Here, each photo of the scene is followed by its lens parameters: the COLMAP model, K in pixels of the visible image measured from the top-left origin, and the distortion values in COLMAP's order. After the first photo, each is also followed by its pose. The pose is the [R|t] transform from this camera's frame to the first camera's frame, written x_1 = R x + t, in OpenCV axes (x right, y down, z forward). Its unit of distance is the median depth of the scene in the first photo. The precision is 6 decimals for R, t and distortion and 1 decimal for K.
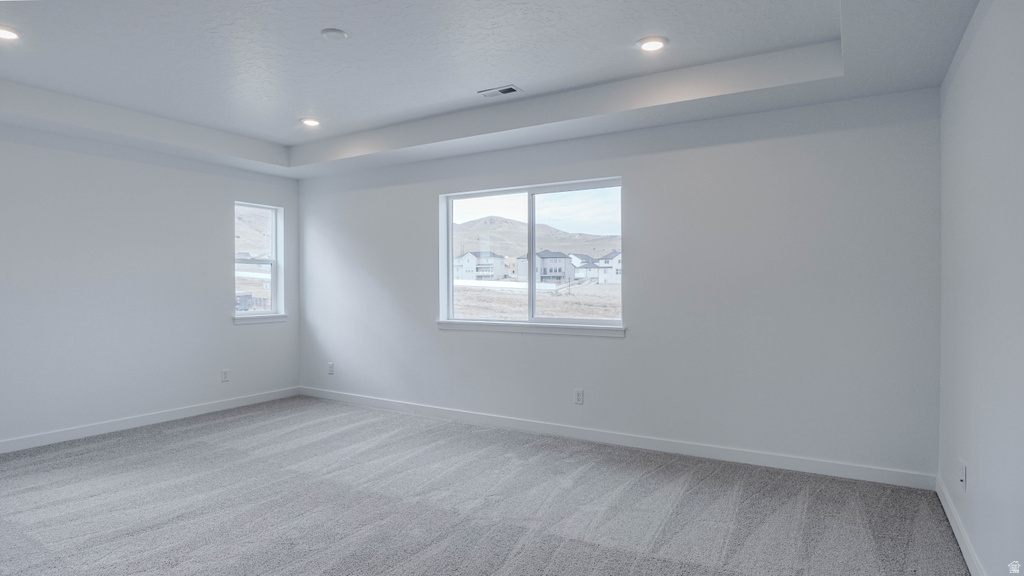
lens RADIAL K [[549.1, 0, 510.3], [0, 549.1, 291.2], [0, 0, 1]] dist [-0.046749, 0.013900]
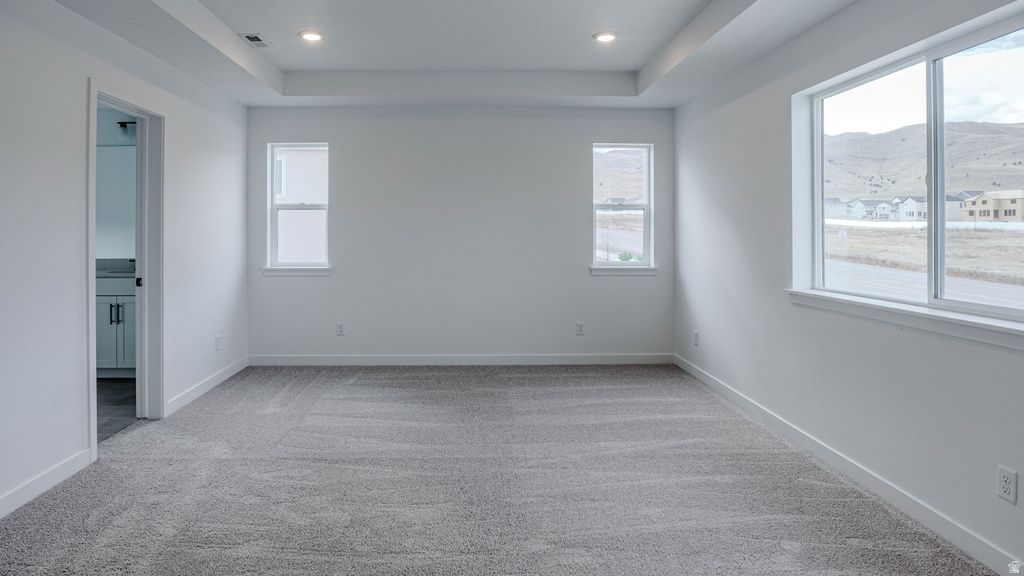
lens RADIAL K [[576.2, 0, 515.3], [0, 576.2, 248.2], [0, 0, 1]] dist [-0.036727, 0.003496]
pose [[0.543981, 0.032648, -0.838462, 0.271558], [-0.011267, 0.999437, 0.031606, -0.017164], [0.839022, -0.007746, 0.544042, 0.378381]]
